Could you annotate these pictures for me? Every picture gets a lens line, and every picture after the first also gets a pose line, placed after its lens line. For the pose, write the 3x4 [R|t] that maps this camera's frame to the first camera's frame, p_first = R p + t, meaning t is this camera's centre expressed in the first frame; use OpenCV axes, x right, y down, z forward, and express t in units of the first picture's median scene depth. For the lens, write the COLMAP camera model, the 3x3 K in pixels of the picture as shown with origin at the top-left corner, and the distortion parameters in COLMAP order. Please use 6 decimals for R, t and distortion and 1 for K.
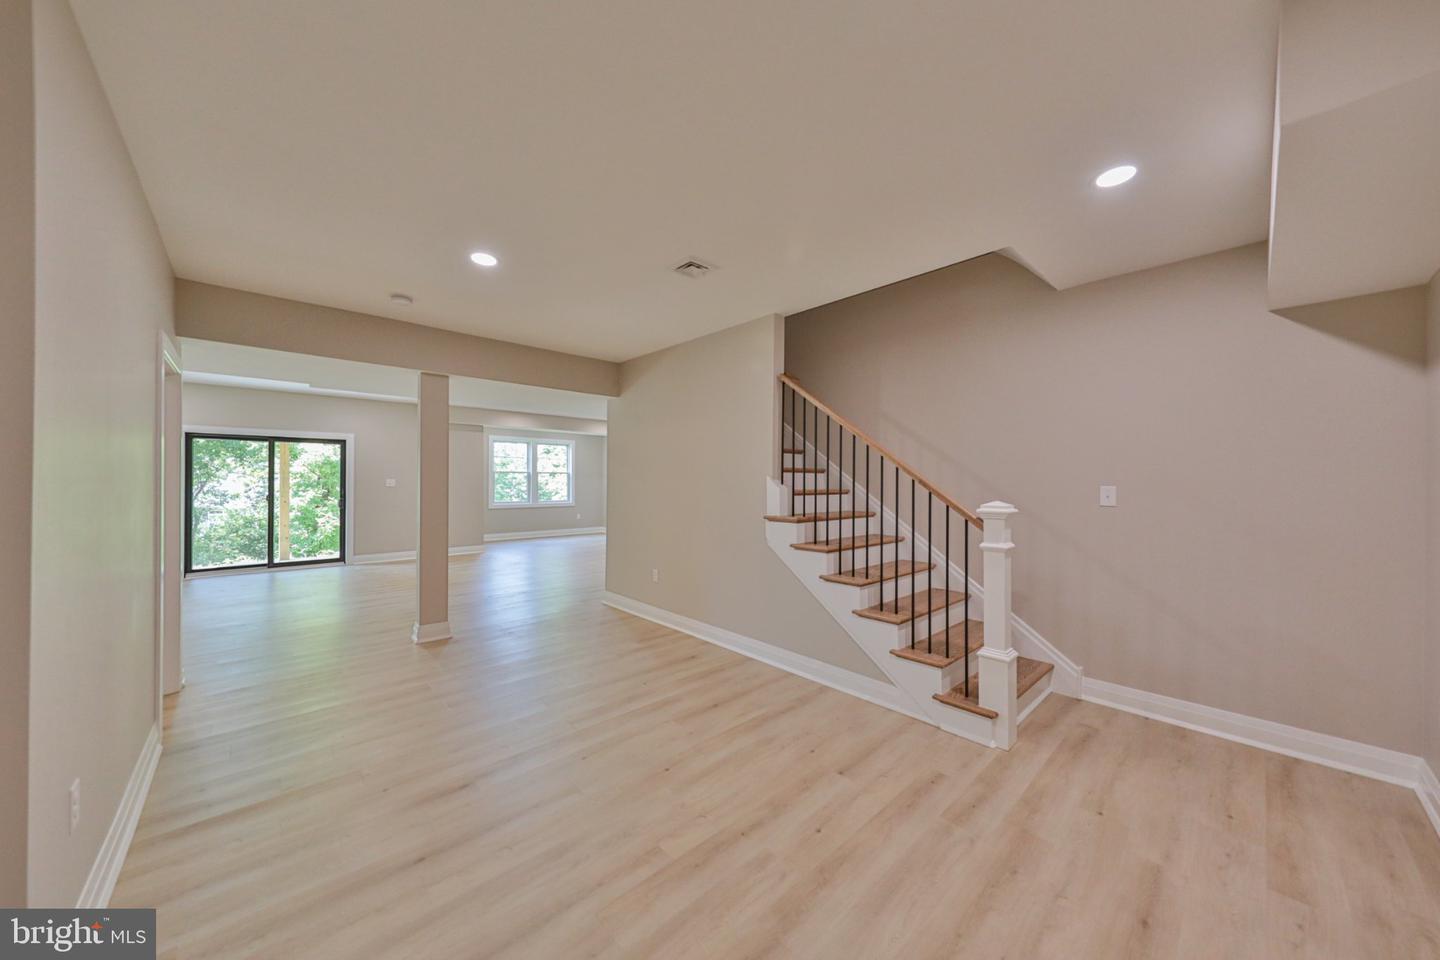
lens RADIAL K [[511.7, 0, 712.9], [0, 511.7, 480.8], [0, 0, 1]] dist [0.007032, -0.001724]
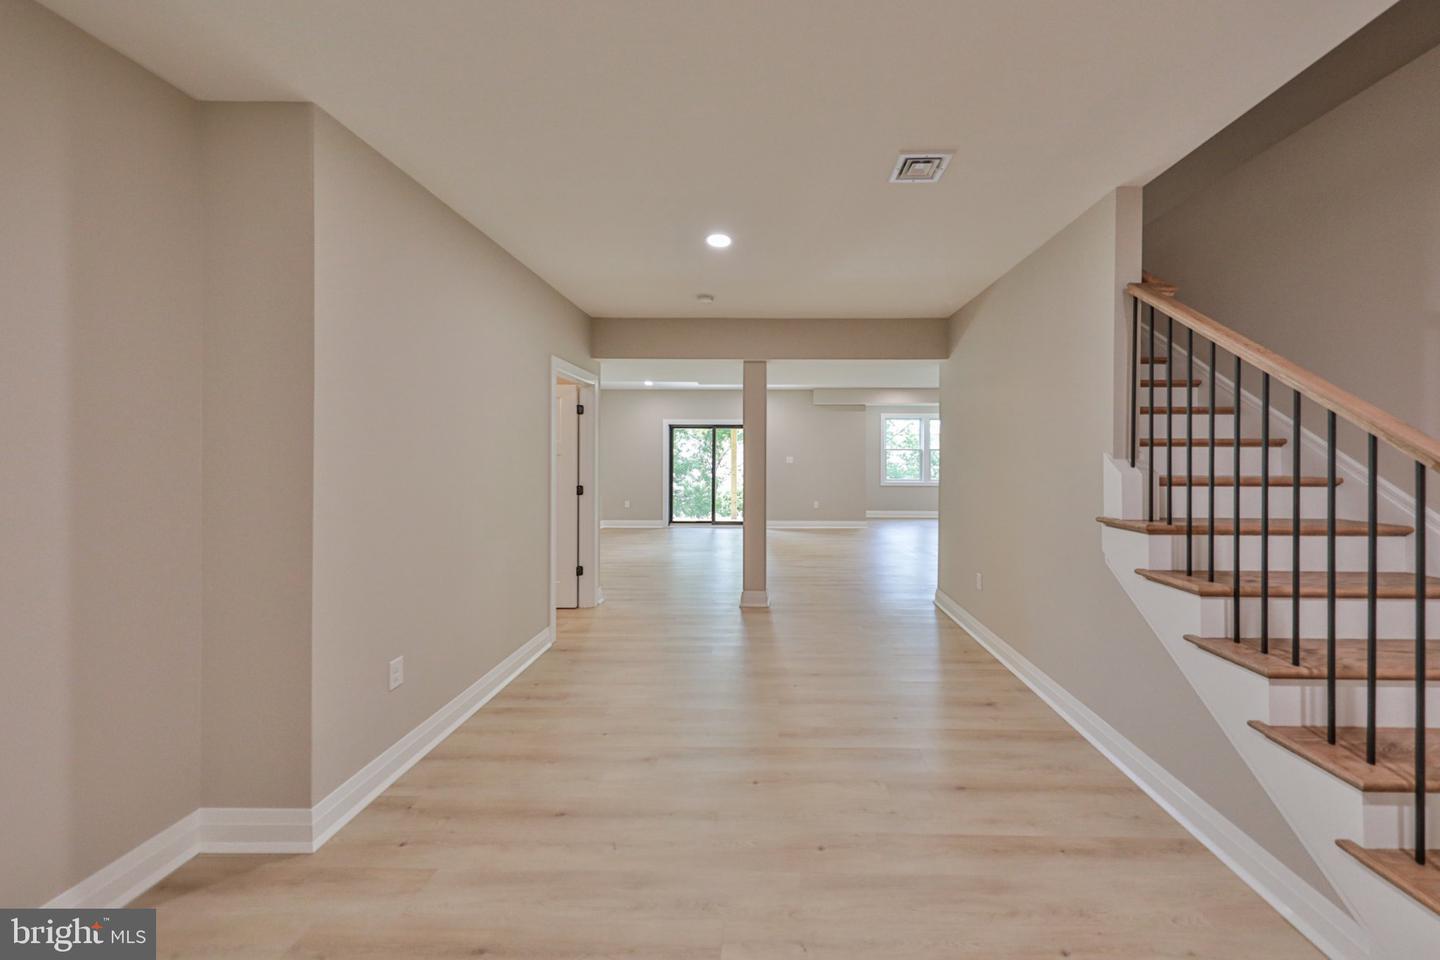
lens RADIAL K [[511.7, 0, 755.5], [0, 511.7, 453.7], [0, 0, 1]] dist [0.007032, -0.001724]
pose [[0.716765, -0.005957, -0.697289, 0.239687], [0.000901, 0.999971, -0.007617, -0.004068], [0.697314, 0.004831, 0.716749, 0.257410]]
